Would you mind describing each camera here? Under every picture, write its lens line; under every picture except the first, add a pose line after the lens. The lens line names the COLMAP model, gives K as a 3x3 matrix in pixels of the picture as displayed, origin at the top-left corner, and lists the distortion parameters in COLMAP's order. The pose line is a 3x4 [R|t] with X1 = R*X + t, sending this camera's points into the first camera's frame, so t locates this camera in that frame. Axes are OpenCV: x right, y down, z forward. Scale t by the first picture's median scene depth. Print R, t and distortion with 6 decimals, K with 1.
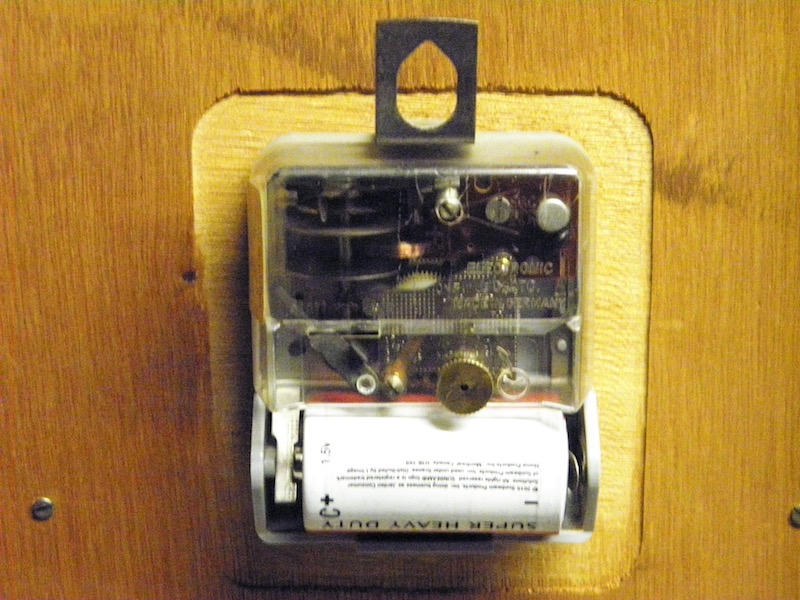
lens RADIAL K [[1845.3, 0, 402.3], [0, 1845.3, 297.3], [0, 0, 1]] dist [0.127930, 0.000000]
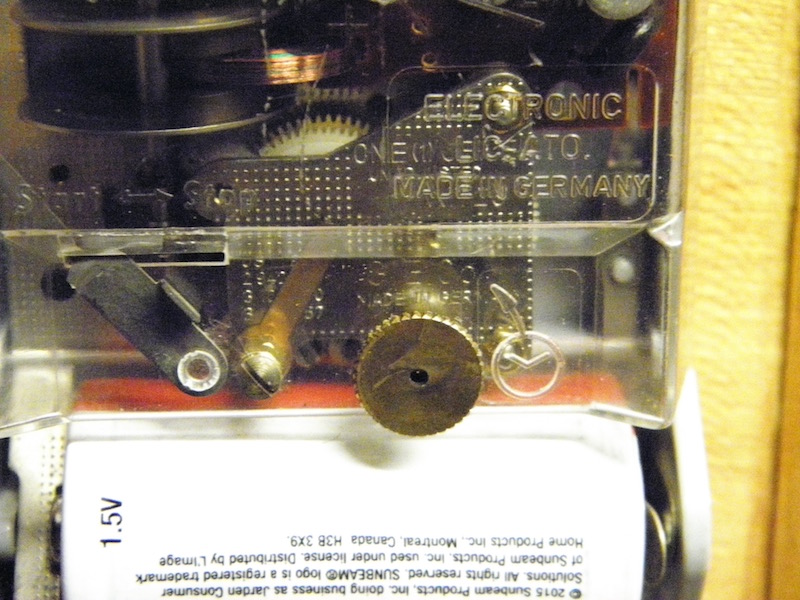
lens RADIAL K [[1845.3, 0, 397.7], [0, 1845.3, 297.8], [0, 0, 1]] dist [0.127930, 0.000000]
pose [[0.999521, -0.010871, 0.028983, 0.015675], [0.008612, 0.996995, 0.076989, -0.004431], [-0.029732, -0.076703, 0.996611, 0.552024]]
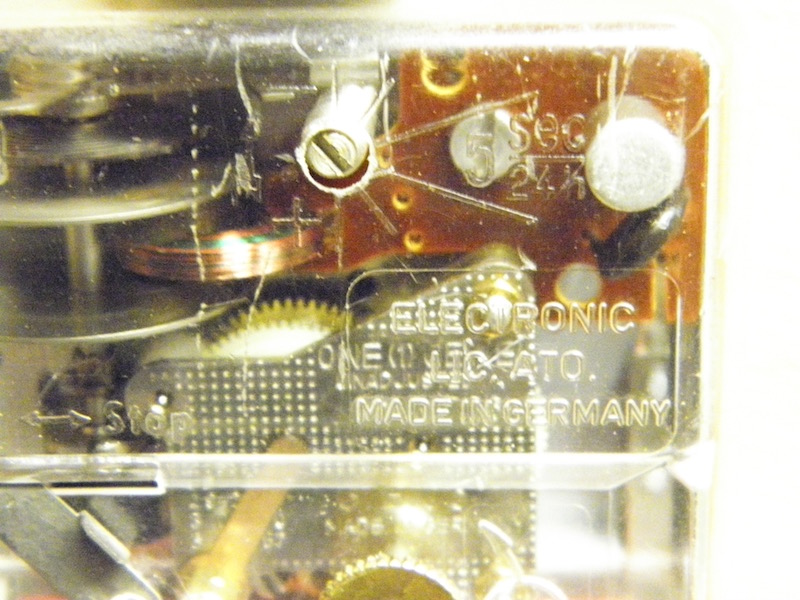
lens RADIAL K [[1845.3, 0, 392.2], [0, 1845.3, 302.2], [0, 0, 1]] dist [0.127930, 0.000000]
pose [[0.999380, -0.003509, -0.035024, 0.046607], [0.006079, 0.997273, 0.073550, -0.043498], [0.034671, -0.073718, 0.996676, 0.632006]]
